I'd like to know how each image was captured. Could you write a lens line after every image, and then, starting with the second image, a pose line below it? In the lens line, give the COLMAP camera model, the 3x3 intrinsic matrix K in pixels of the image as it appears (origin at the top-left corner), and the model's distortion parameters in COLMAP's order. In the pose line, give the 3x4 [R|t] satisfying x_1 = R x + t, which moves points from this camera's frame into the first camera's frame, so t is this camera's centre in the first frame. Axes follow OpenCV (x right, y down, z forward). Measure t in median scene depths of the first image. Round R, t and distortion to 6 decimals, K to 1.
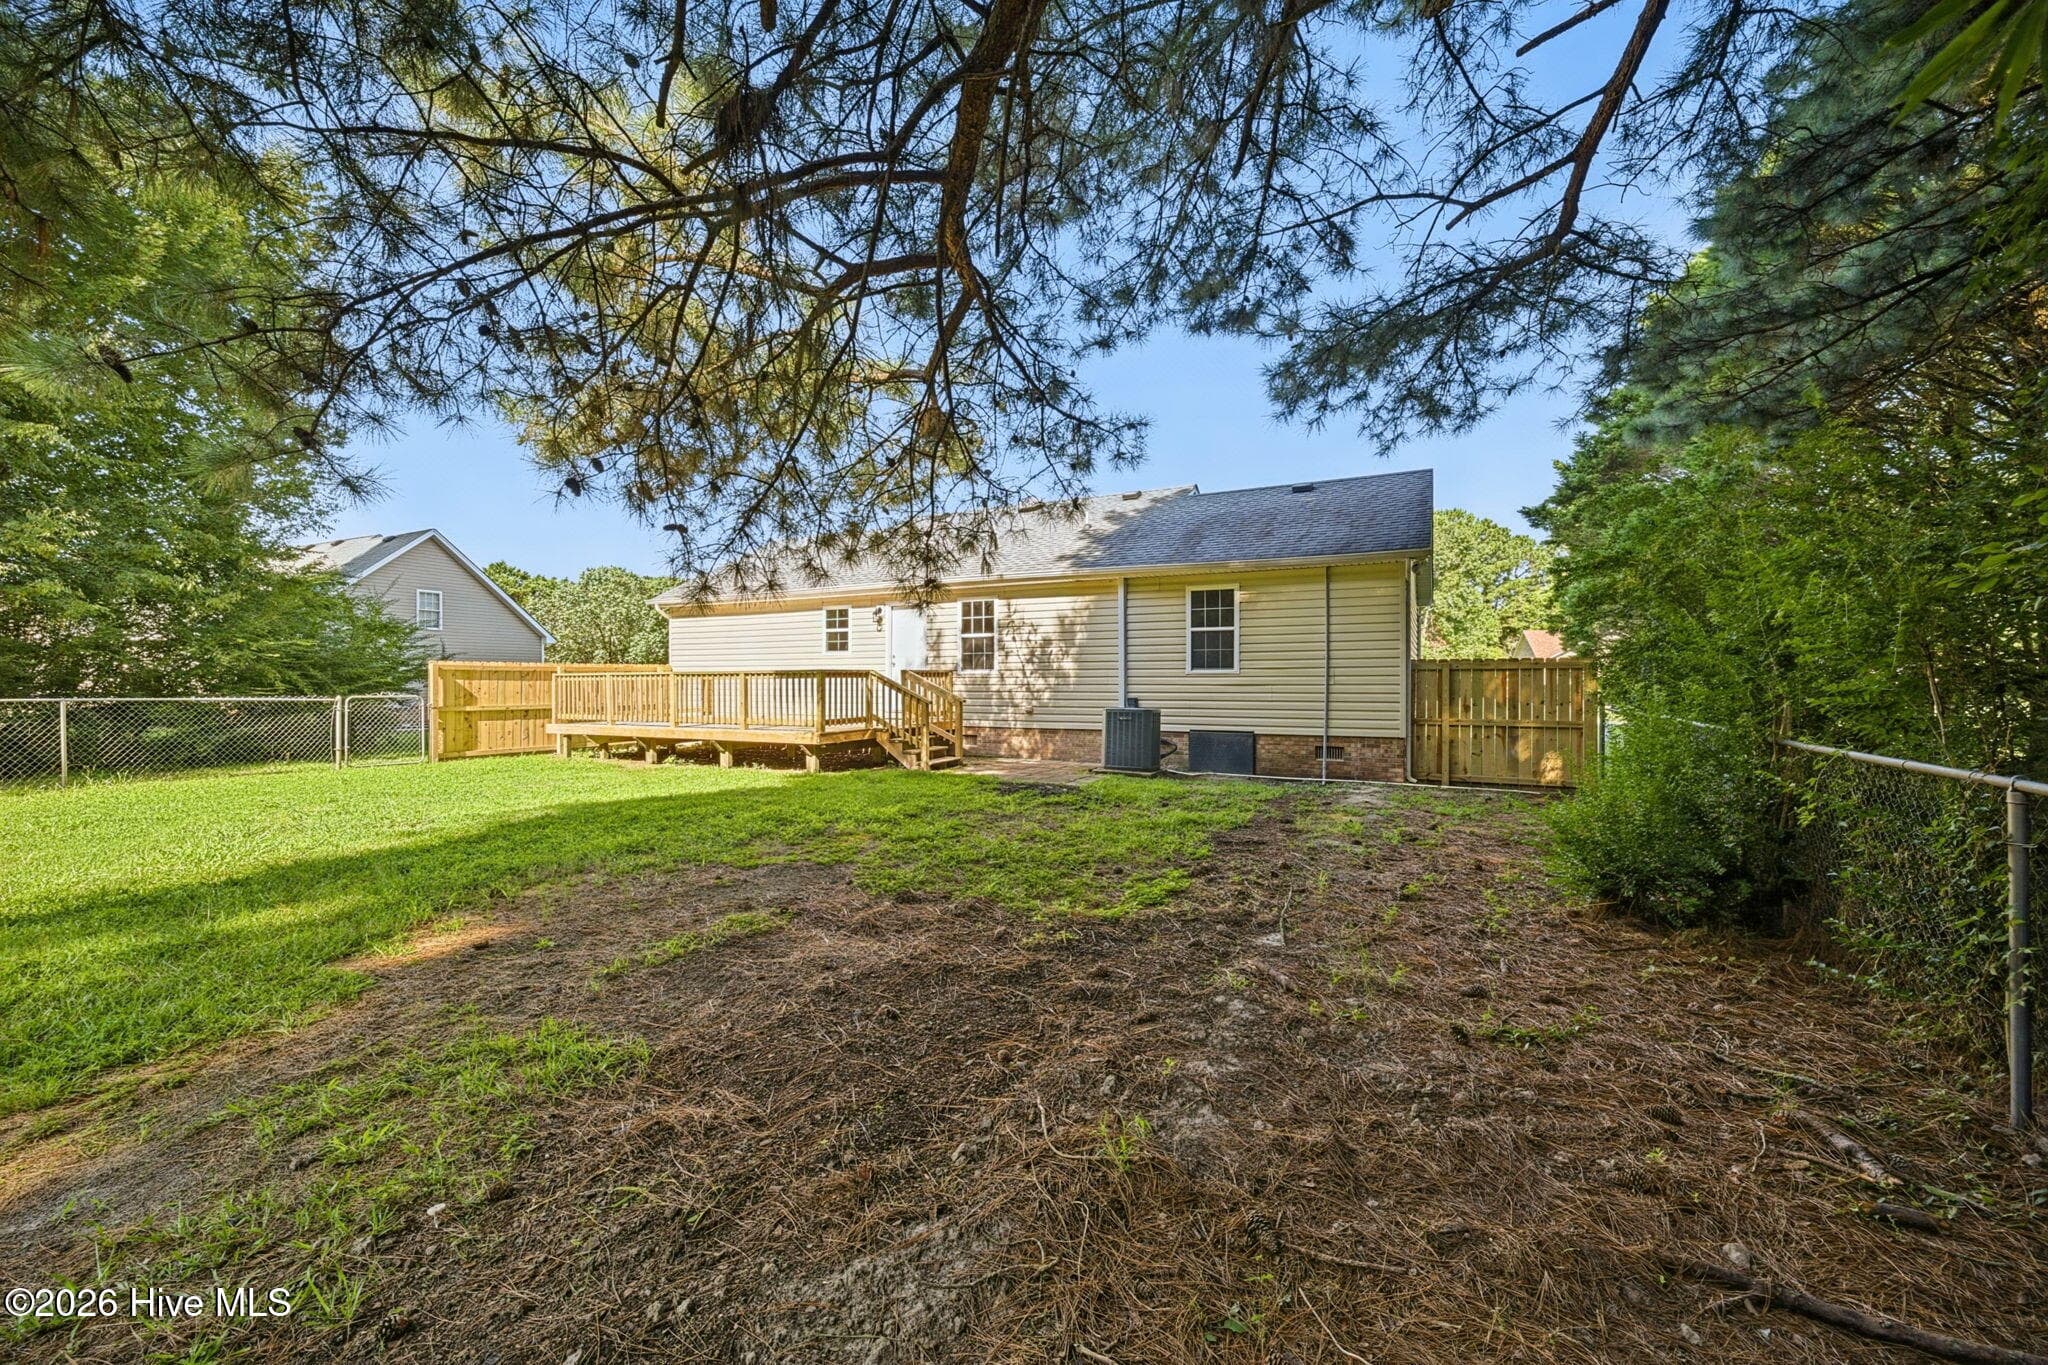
lens RADIAL K [[807.8, 0, 1017.7], [0, 807.8, 677.4], [0, 0, 1]] dist [-0.001333, 0.000319]
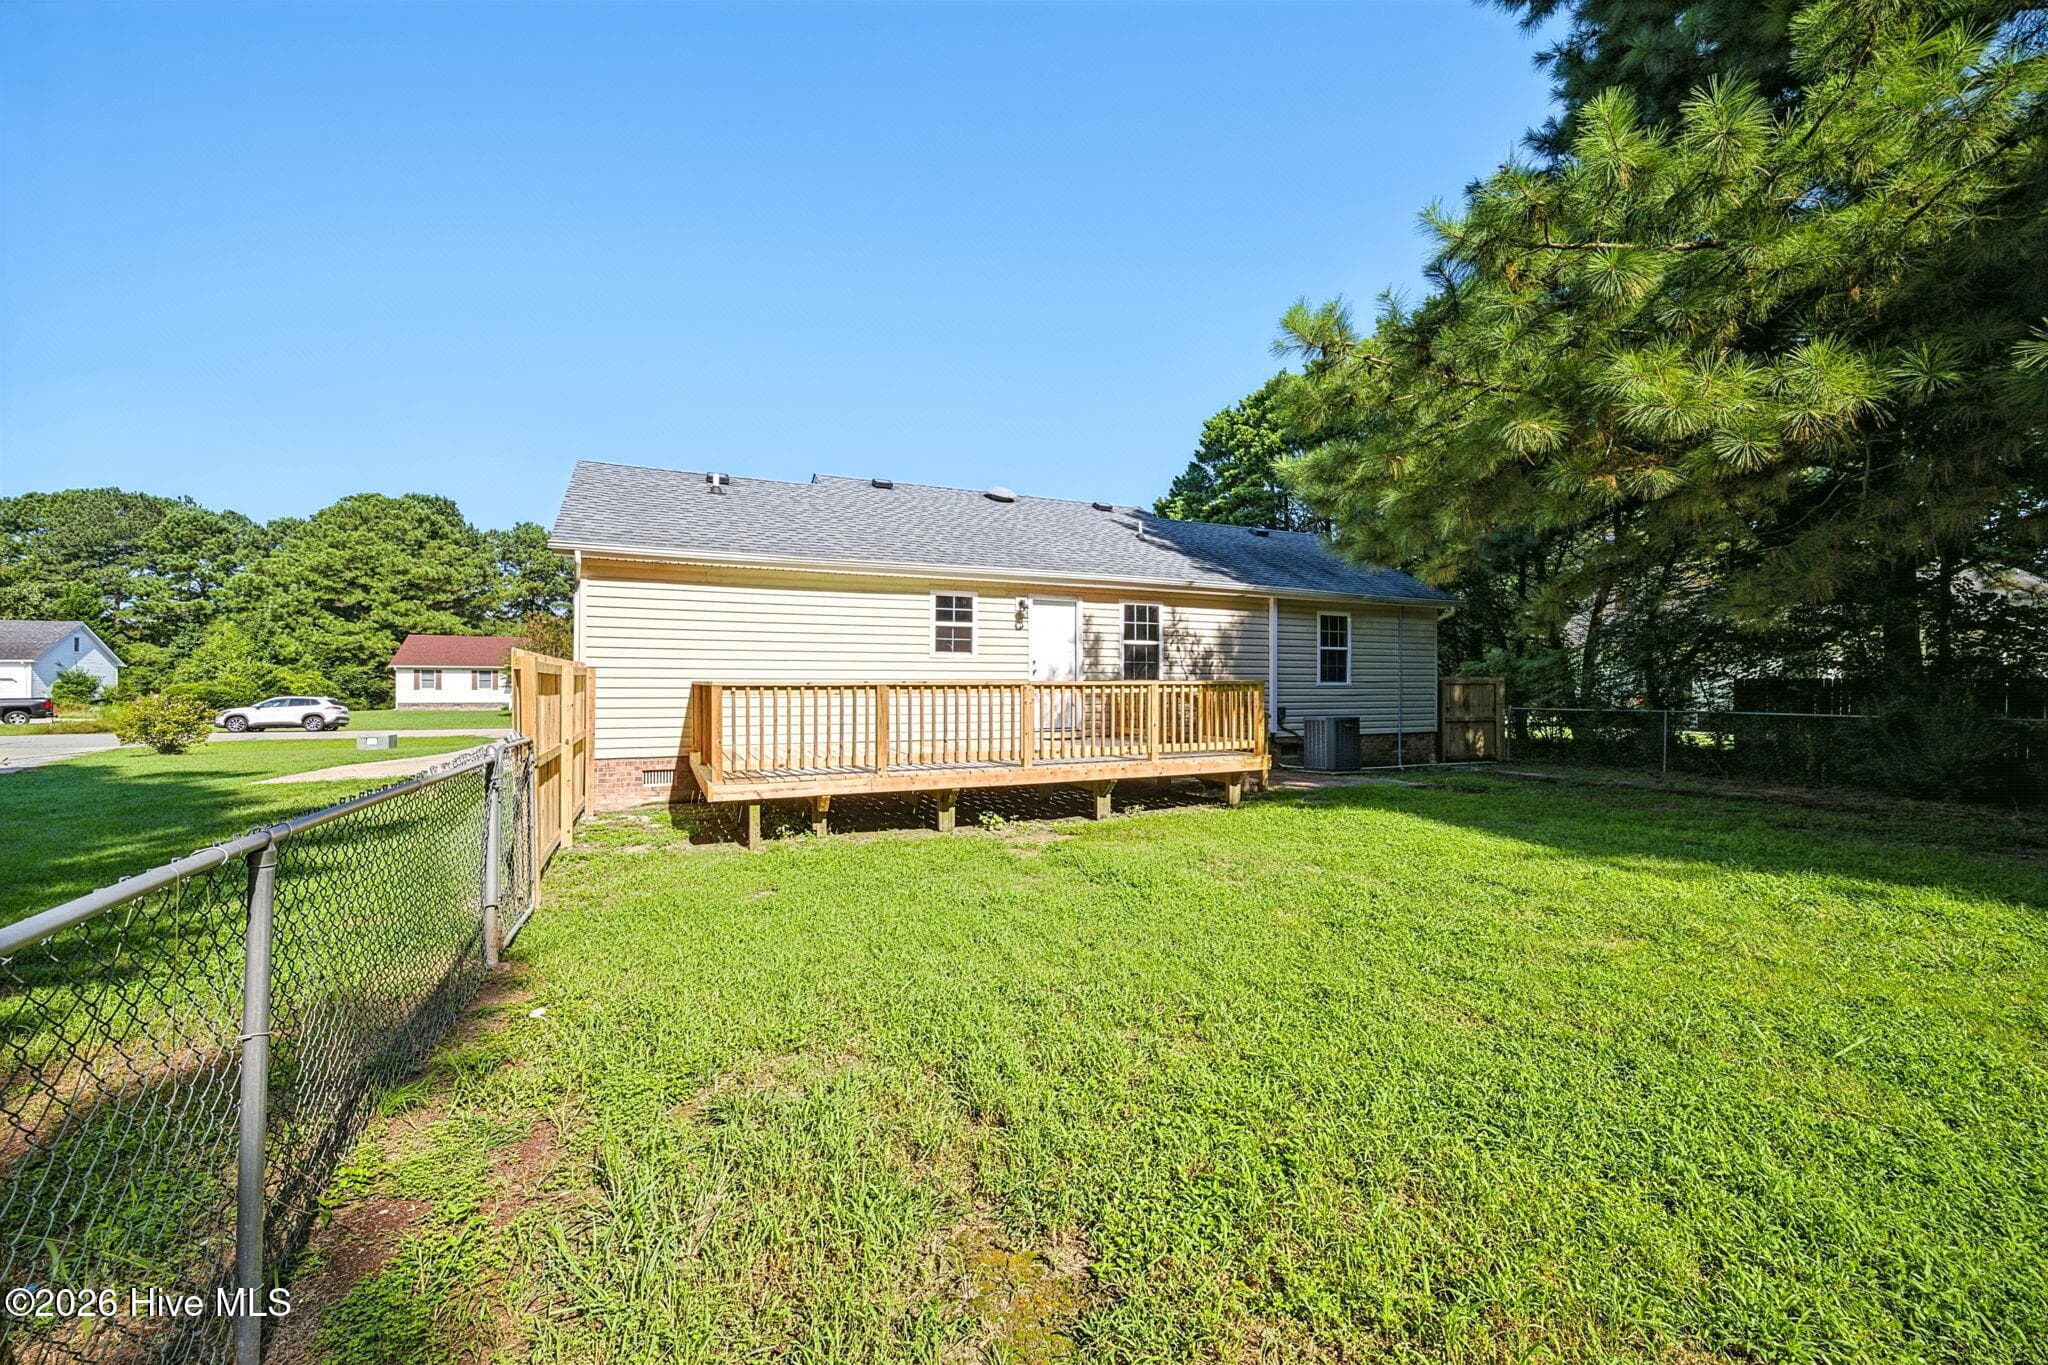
lens RADIAL K [[807.8, 0, 1031.7], [0, 807.8, 677.7], [0, 0, 1]] dist [-0.001333, 0.000319]
pose [[0.598925, 0.010910, 0.800731, -0.878601], [-0.003786, 0.999935, -0.010792, -0.002056], [-0.800796, 0.003432, 0.598927, 0.568871]]
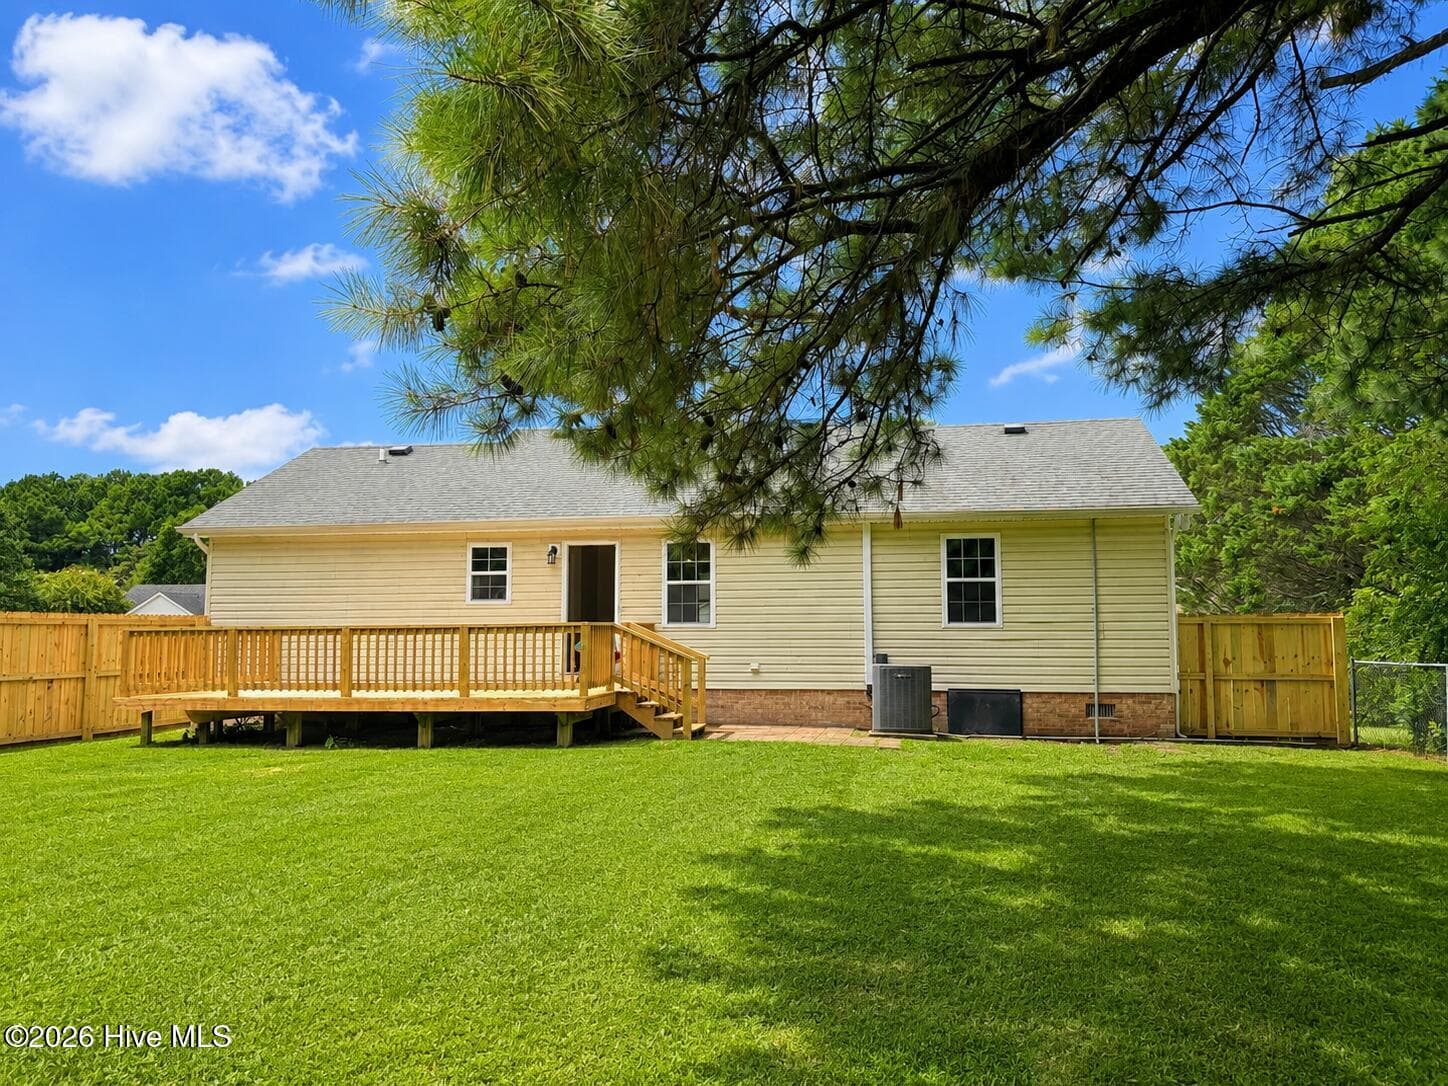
lens RADIAL K [[1113.8, 0, 721.9], [0, 1113.8, 548.9], [0, 0, 1]] dist [0.071006, -0.006772]
pose [[0.955136, 0.020449, 0.295459, -0.375752], [0.001715, 0.997215, -0.074563, 0.000327], [-0.296161, 0.071724, 0.952441, -0.138359]]
